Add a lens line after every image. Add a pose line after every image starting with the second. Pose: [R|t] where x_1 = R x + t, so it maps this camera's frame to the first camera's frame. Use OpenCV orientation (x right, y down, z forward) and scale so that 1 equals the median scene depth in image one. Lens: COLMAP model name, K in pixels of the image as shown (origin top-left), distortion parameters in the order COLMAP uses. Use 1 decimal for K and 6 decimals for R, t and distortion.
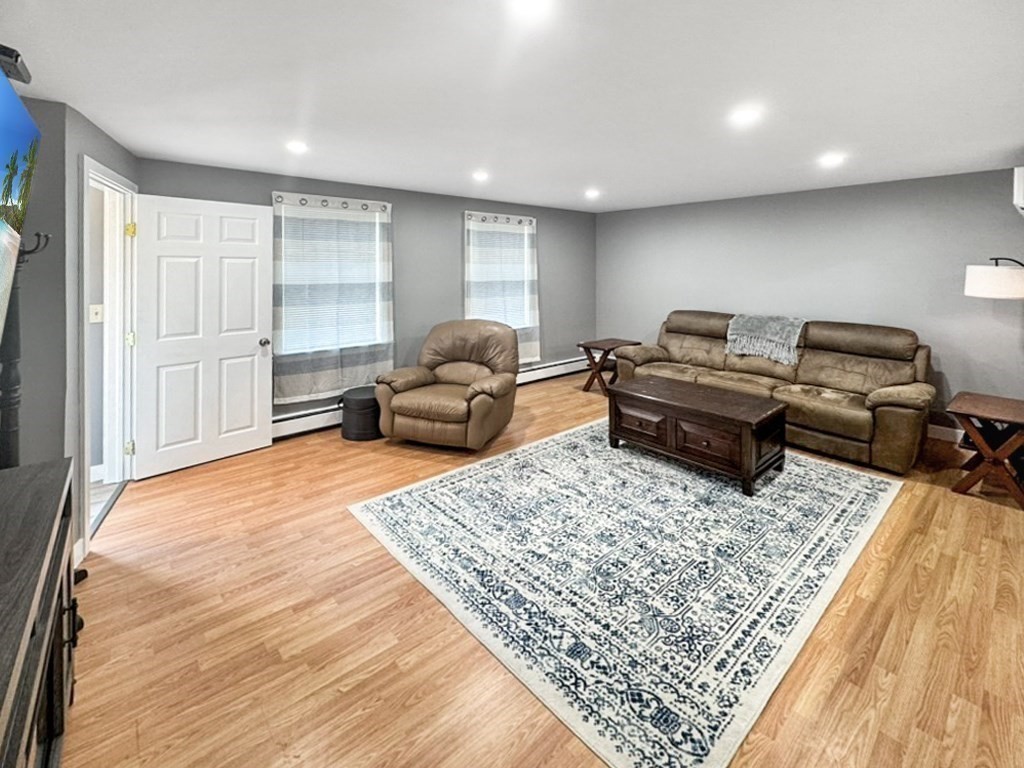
lens RADIAL K [[463.7, 0, 536.9], [0, 463.7, 385.2], [0, 0, 1]] dist [0.000330, 0.000244]
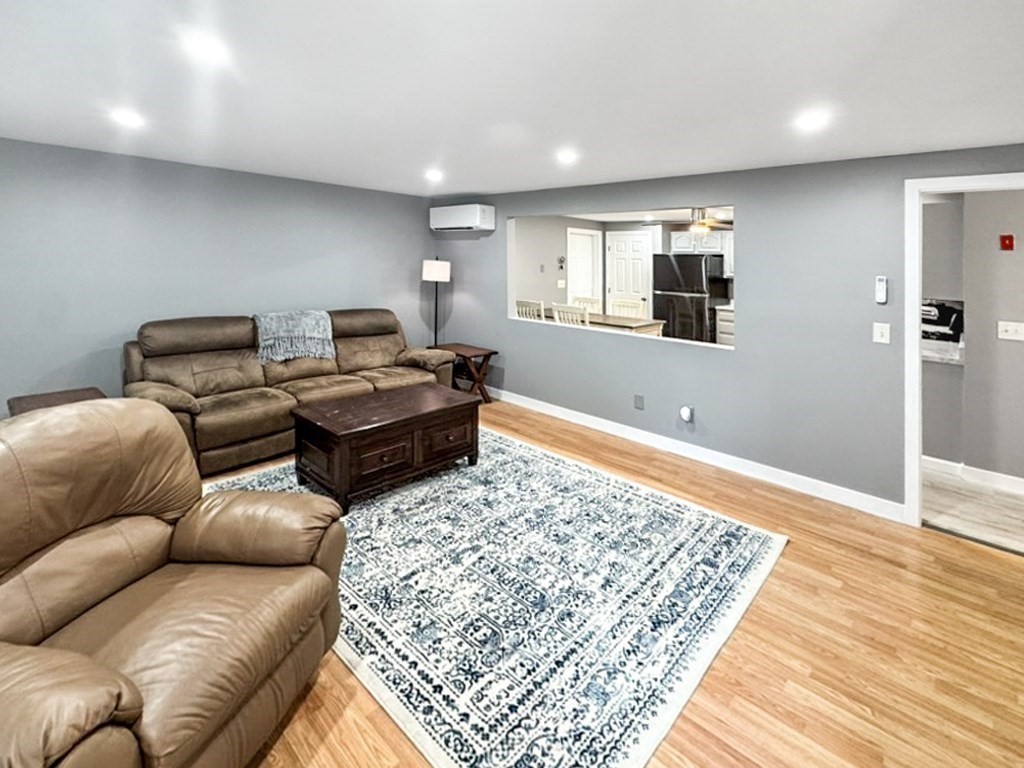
lens RADIAL K [[463.7, 0, 536.9], [0, 463.7, 385.2], [0, 0, 1]] dist [0.000330, 0.000244]
pose [[-0.087382, -0.261390, 0.961270, -0.839328], [0.212936, 0.937757, 0.274353, -0.313156], [-0.973151, 0.228662, -0.026284, 1.159414]]
